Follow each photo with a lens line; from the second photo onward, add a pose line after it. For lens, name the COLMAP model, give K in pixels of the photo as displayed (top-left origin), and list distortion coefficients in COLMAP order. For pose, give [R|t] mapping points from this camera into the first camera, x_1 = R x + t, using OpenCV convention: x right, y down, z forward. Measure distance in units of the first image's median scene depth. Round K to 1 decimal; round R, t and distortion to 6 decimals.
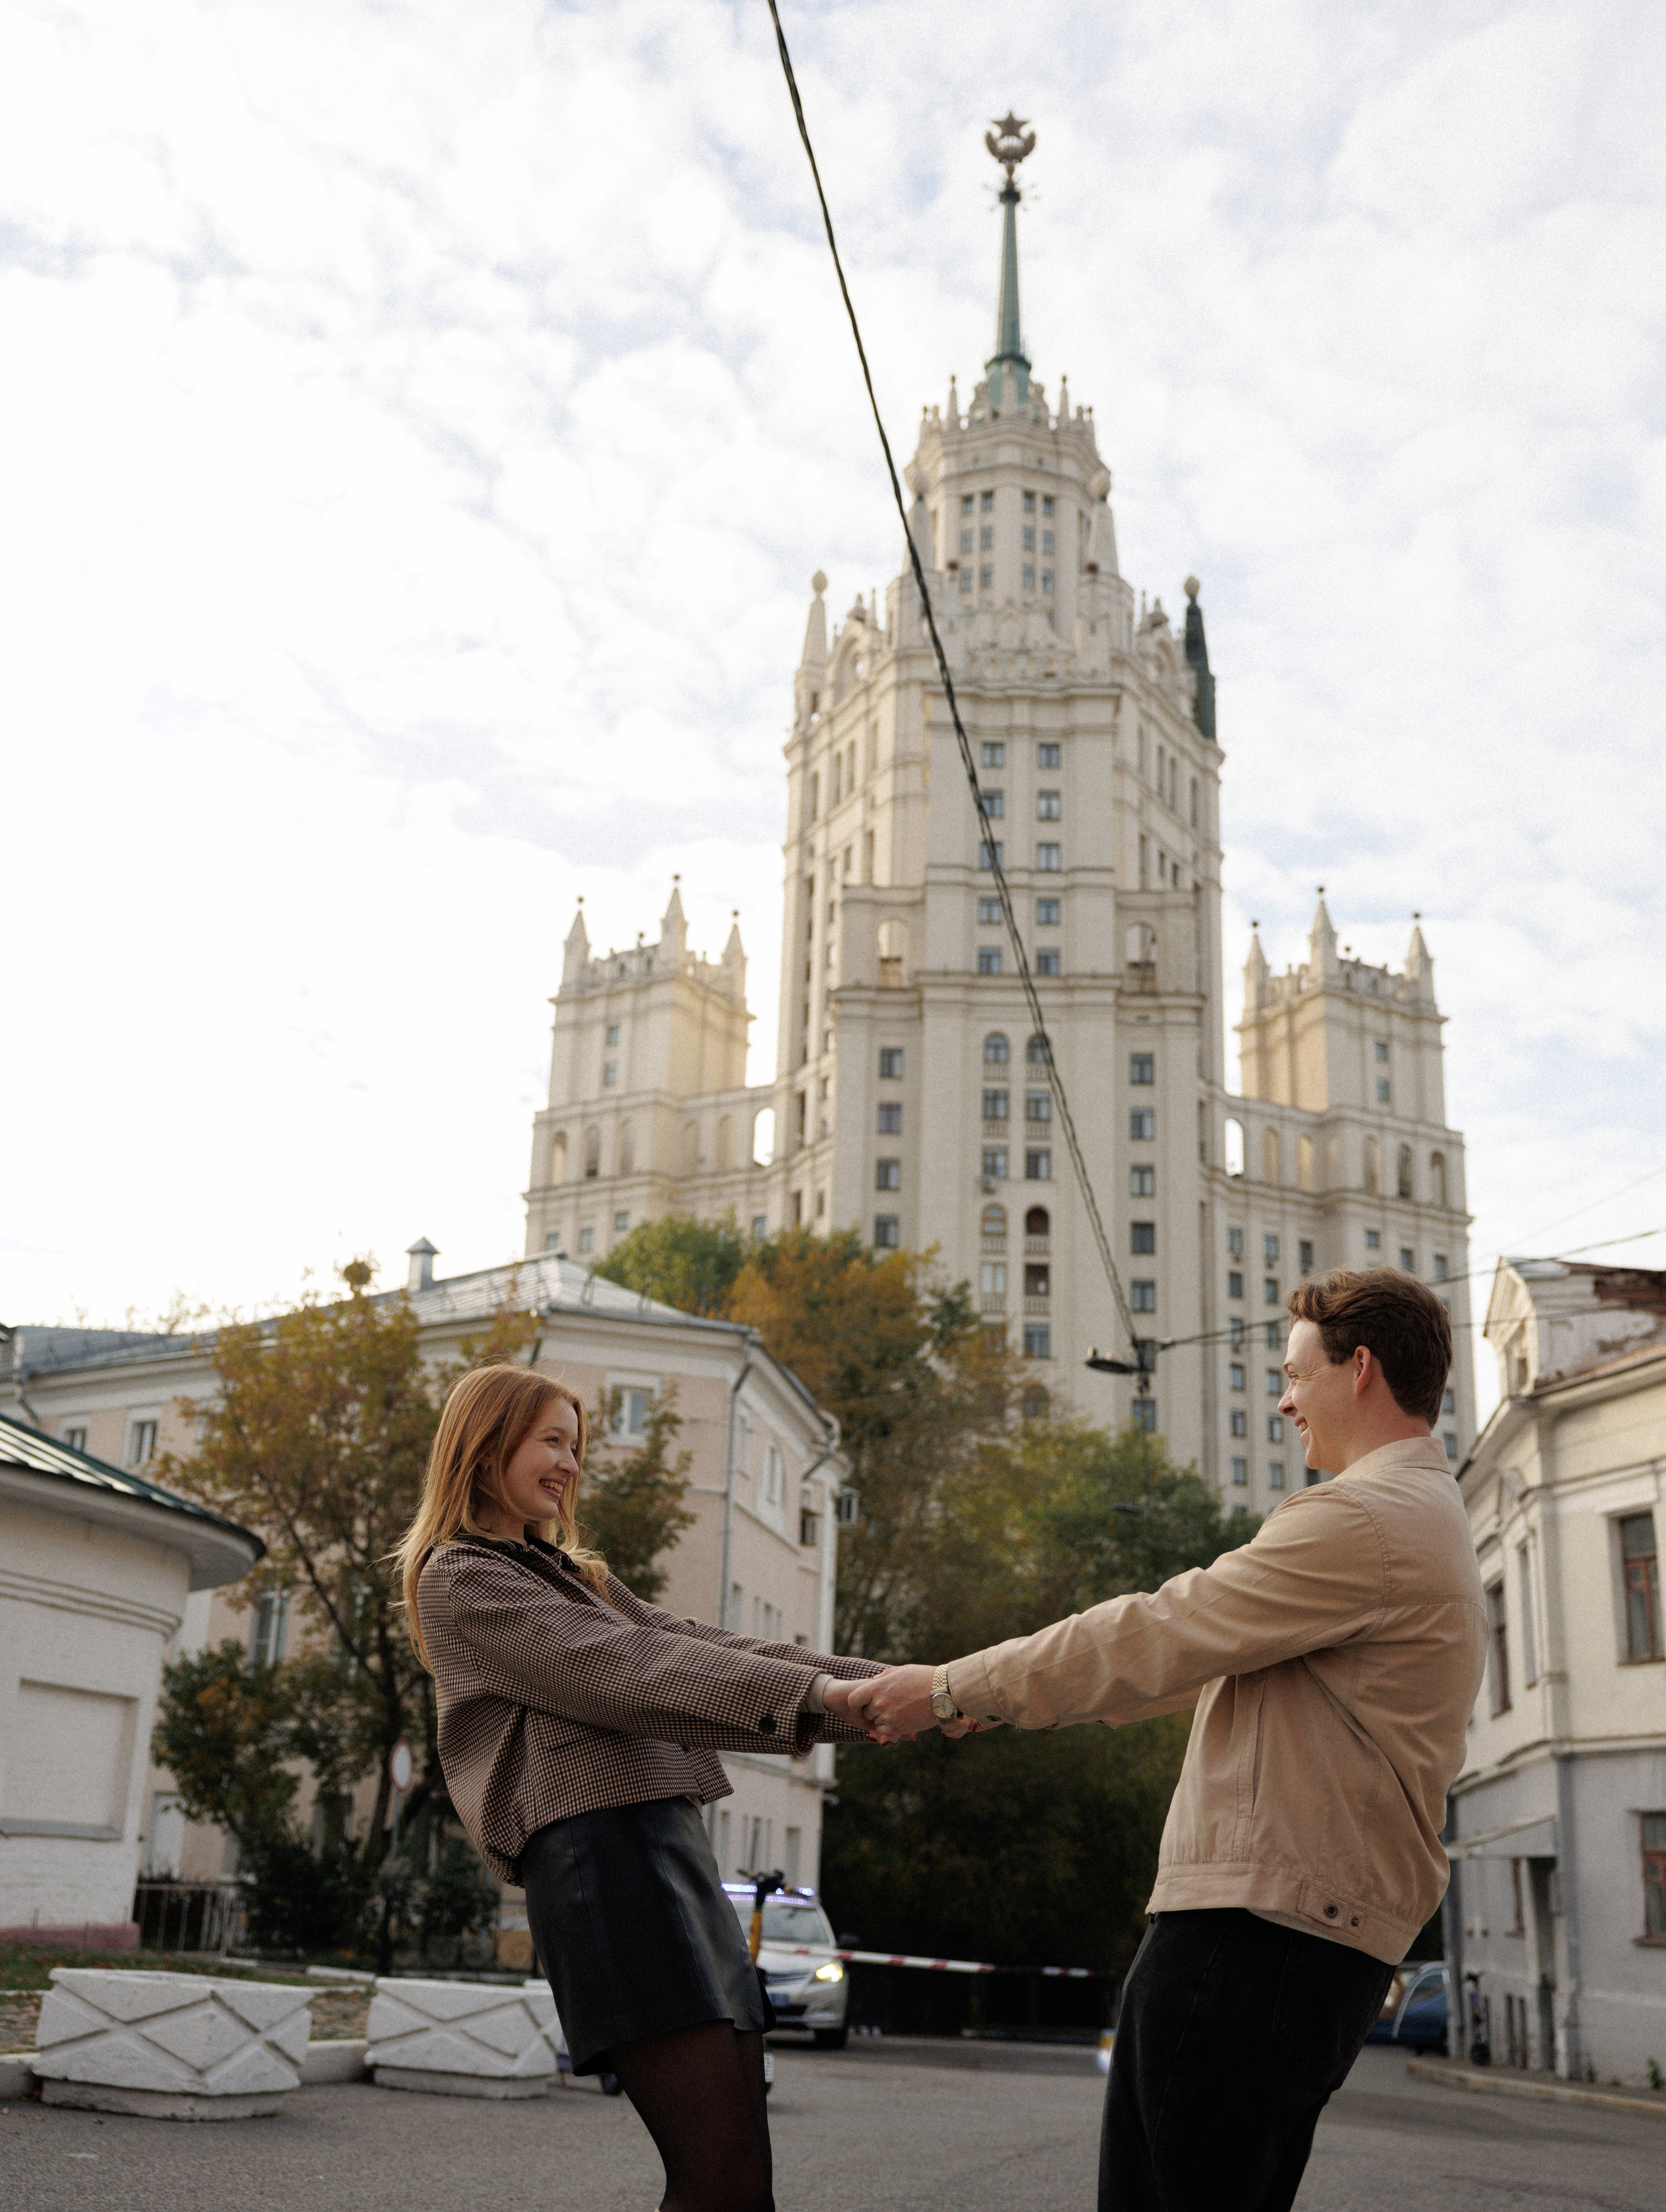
lens RADIAL K [[2400.3, 0, 818.3], [0, 2400.3, 1087.9], [0, 0, 1]] dist [-0.013533, 0.000000]
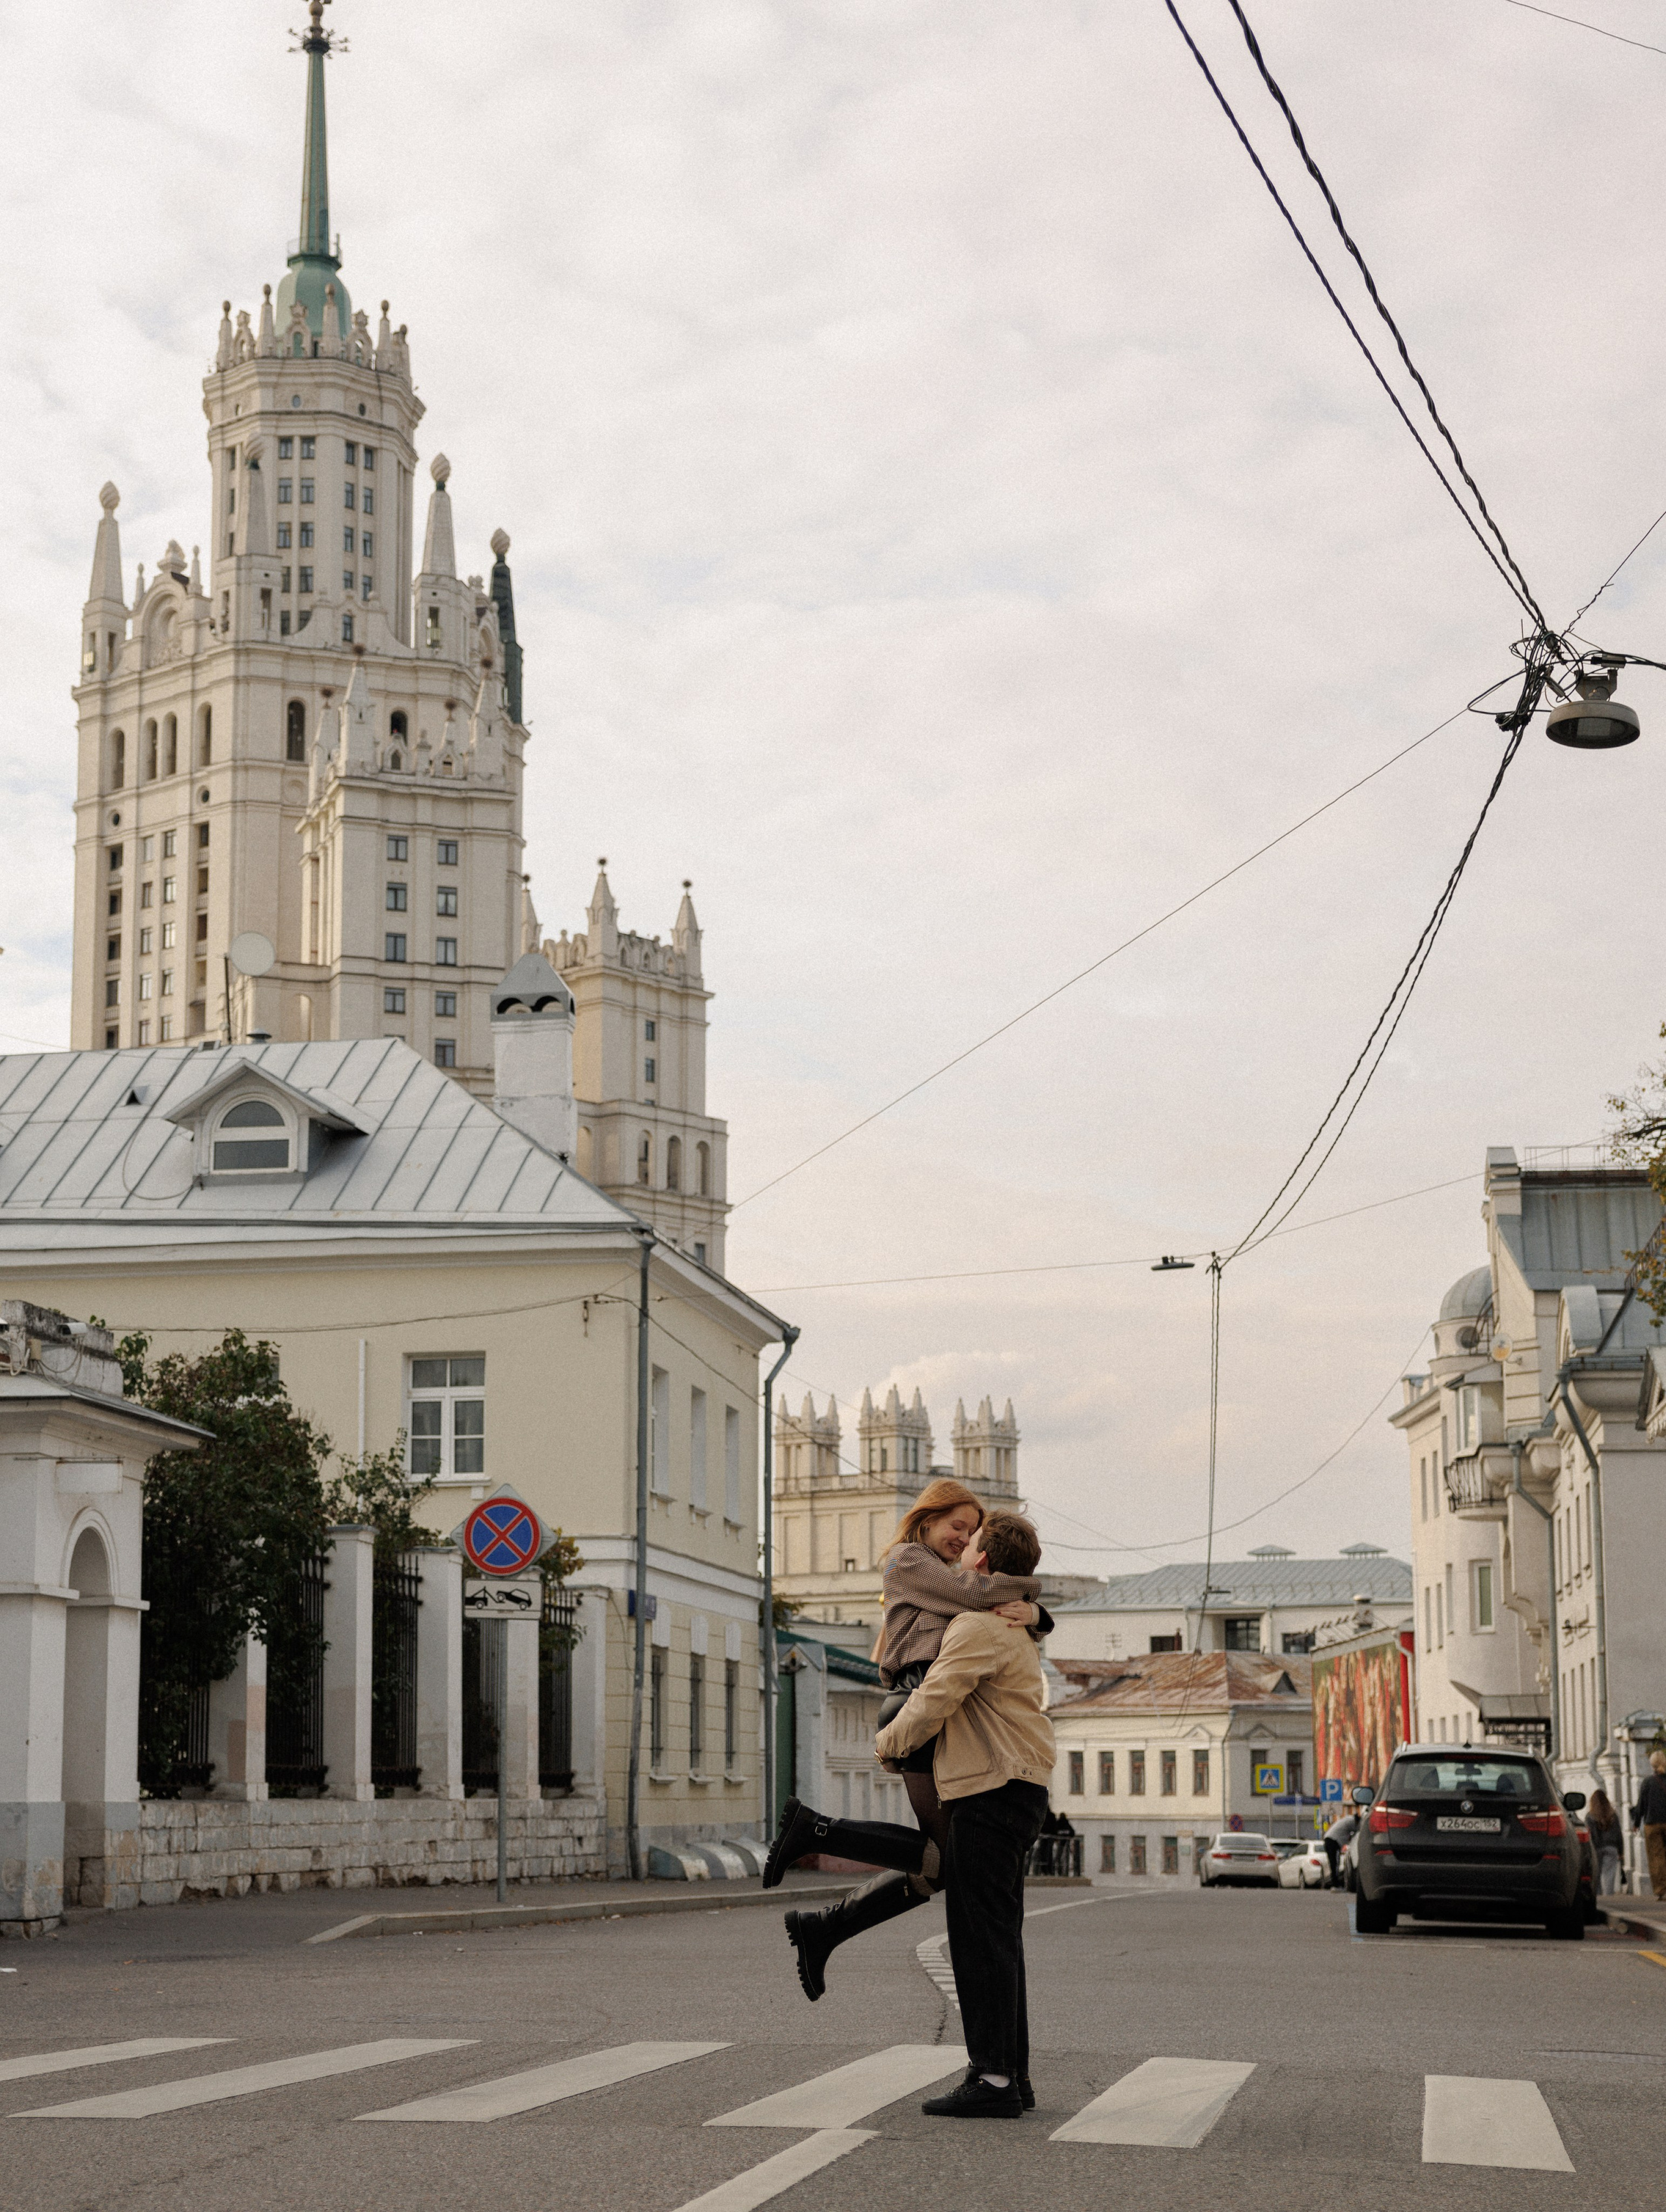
lens RADIAL K [[4744.0, 0, 951.9], [0, 4744.0, 1196.9], [0, 0, 1]] dist [0.155424, 0.000000]
pose [[0.915898, 0.014138, 0.401162, -0.474149], [-0.093360, 0.979477, 0.178632, -0.332521], [-0.390403, -0.201061, 0.898421, -0.904401]]
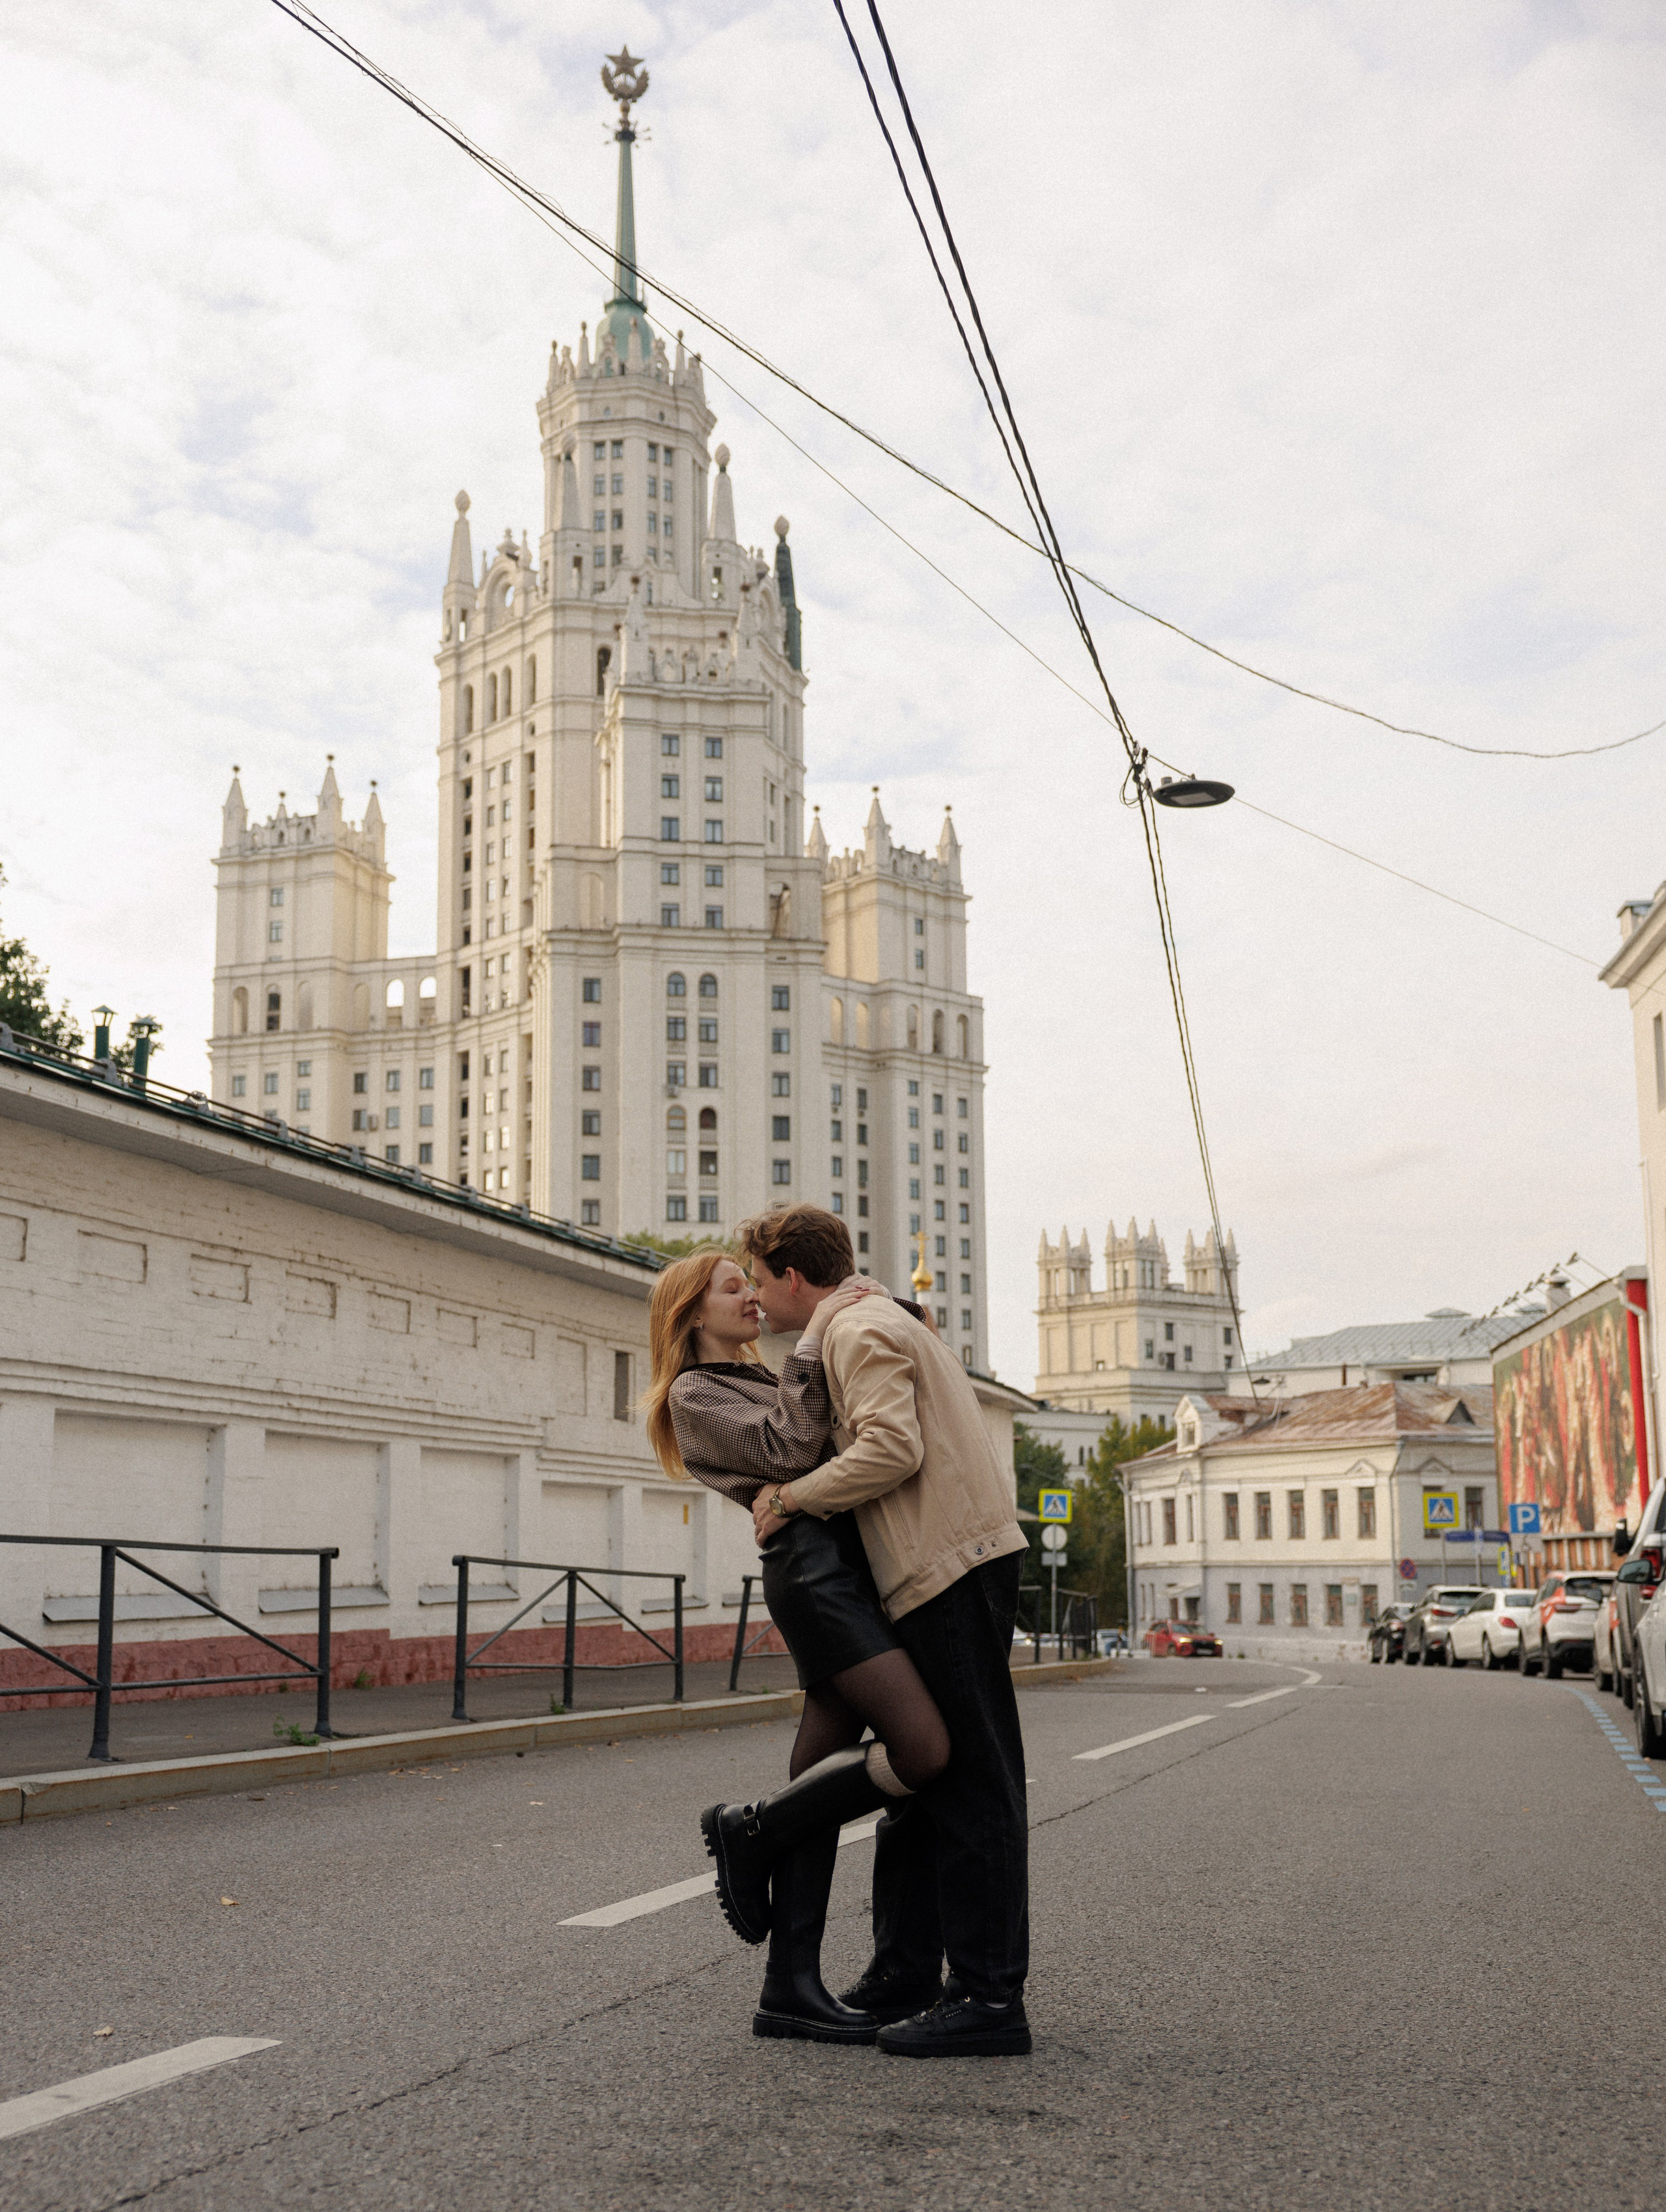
lens RADIAL K [[2916.4, 0, 821.3], [0, 2916.4, 1145.5], [0, 0, 1]] dist [0.049069, 0.000000]
pose [[0.964629, -0.007097, 0.263518, -0.220444], [-0.039695, 0.984329, 0.171815, -0.168727], [-0.260607, -0.176198, 0.949230, -0.450738]]
